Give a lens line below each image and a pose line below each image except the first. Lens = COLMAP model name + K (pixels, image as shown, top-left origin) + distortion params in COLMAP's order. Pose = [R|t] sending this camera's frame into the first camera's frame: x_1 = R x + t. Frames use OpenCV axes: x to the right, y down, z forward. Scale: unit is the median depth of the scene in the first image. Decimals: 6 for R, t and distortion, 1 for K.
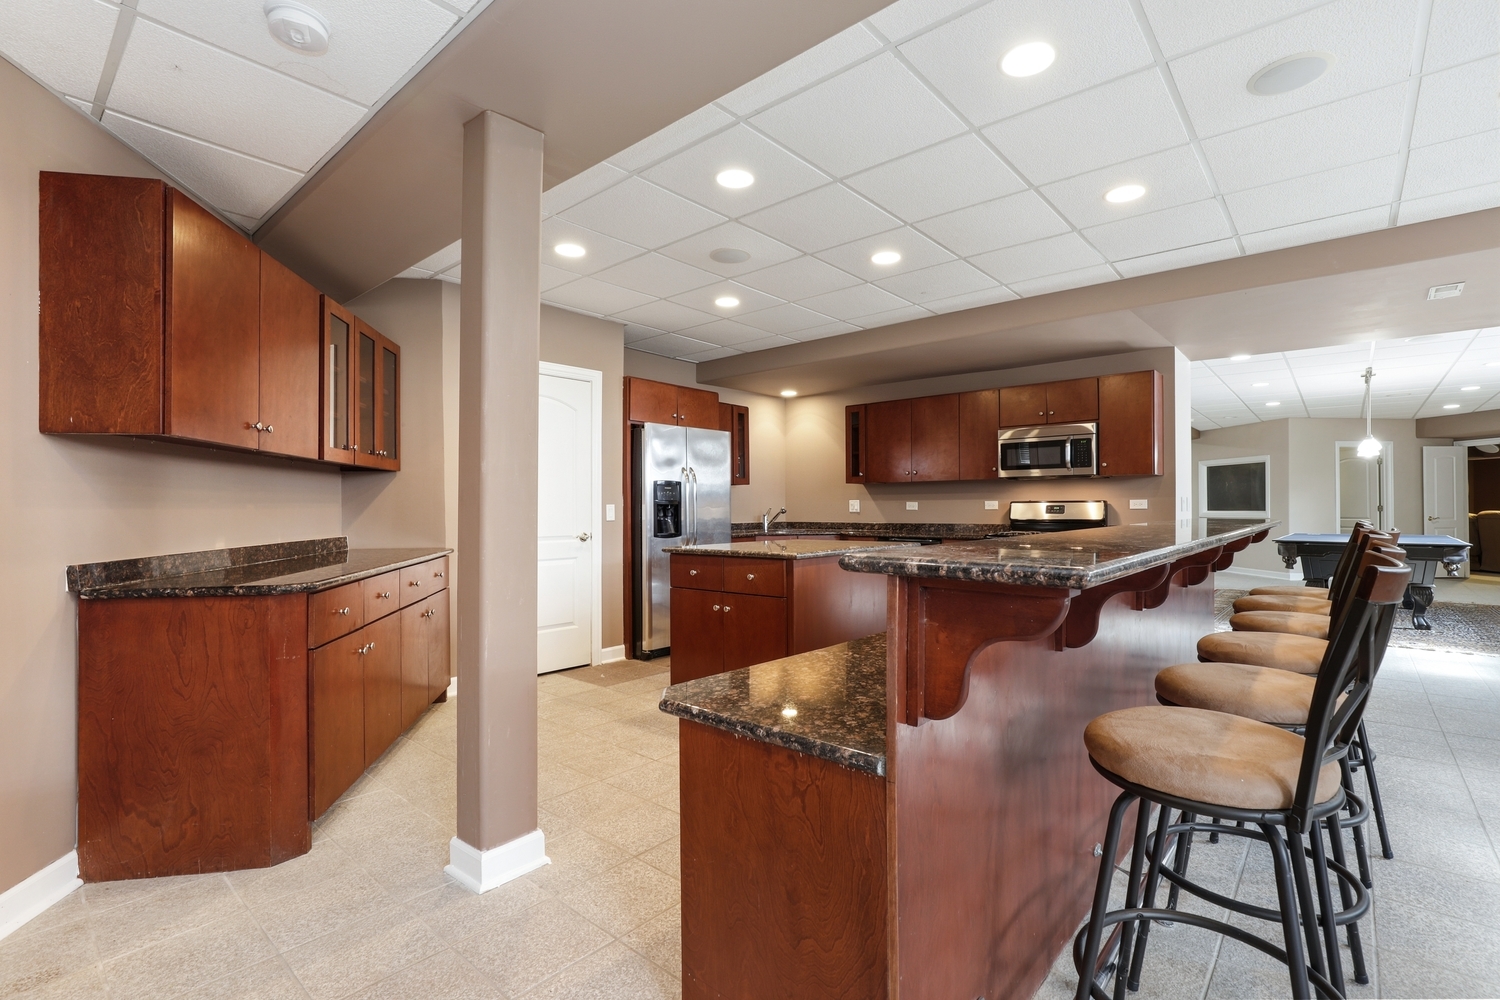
lens RADIAL K [[697.0, 0, 750.0], [0, 697.0, 500.0], [0, 0, 1]] dist [-0.001423, -0.000147]
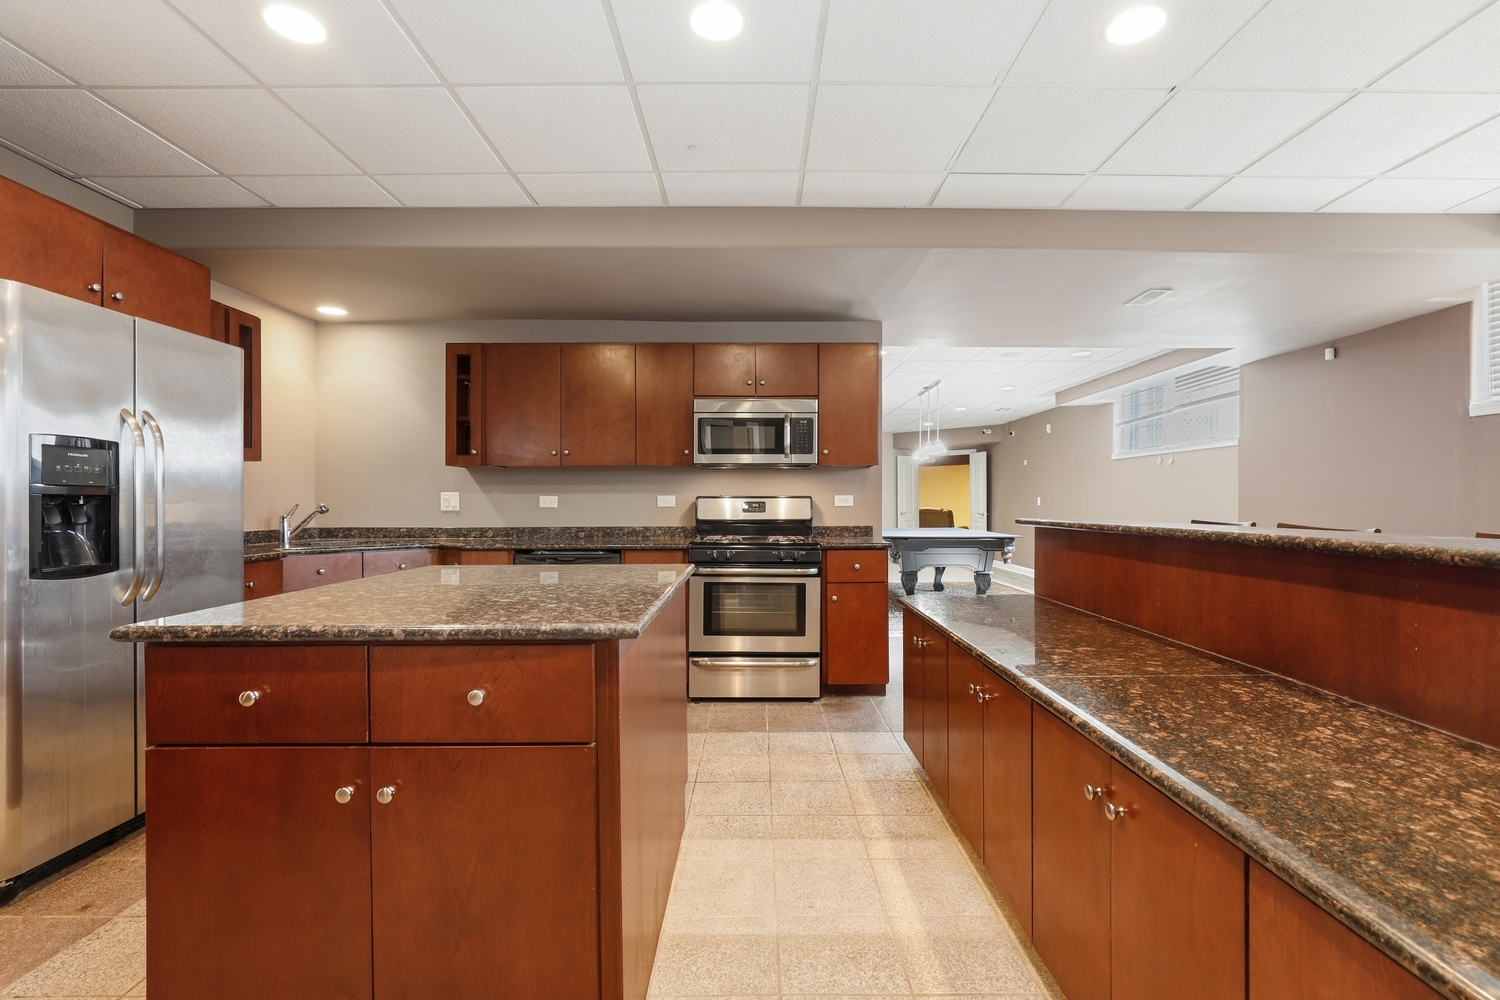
lens RADIAL K [[697.0, 0, 750.0], [0, 697.0, 500.0], [0, 0, 1]] dist [-0.001423, -0.000147]
pose [[0.752375, 0.005299, 0.658714, -0.085125], [-0.009057, 0.999956, 0.002301, 0.003897], [-0.658673, -0.007697, 0.752390, 0.412045]]
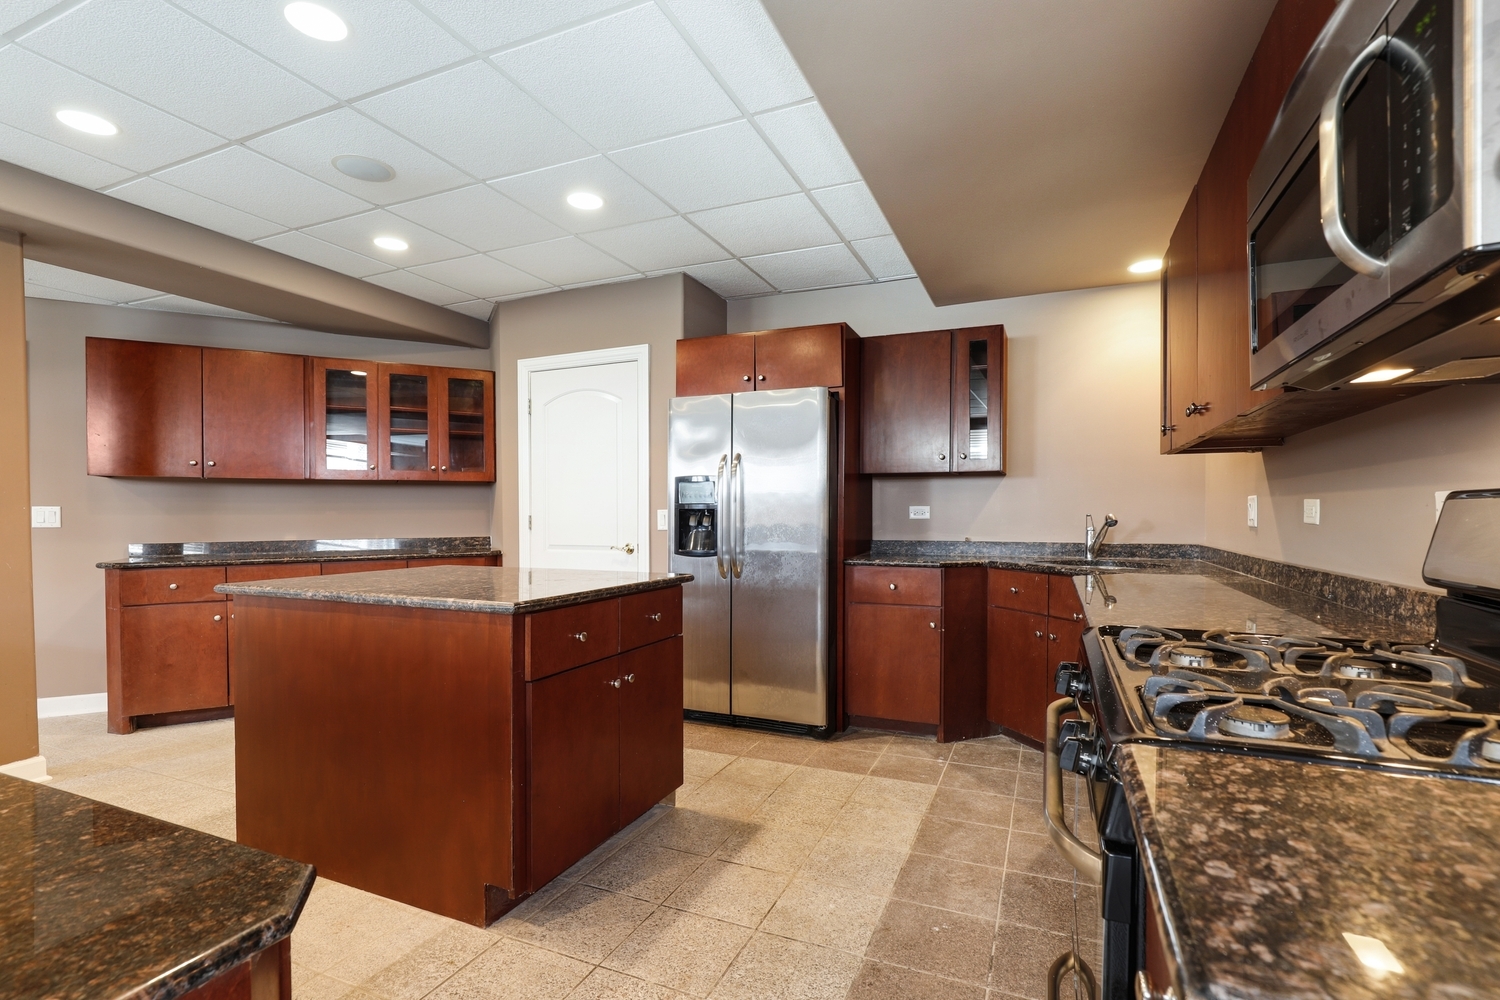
lens RADIAL K [[697.0, 0, 750.0], [0, 697.0, 500.0], [0, 0, 1]] dist [-0.001423, -0.000147]
pose [[0.309561, -0.009051, -0.950836, 0.529691], [0.012525, 0.999907, -0.005441, 0.001151], [0.950797, -0.010224, 0.309646, 0.779932]]
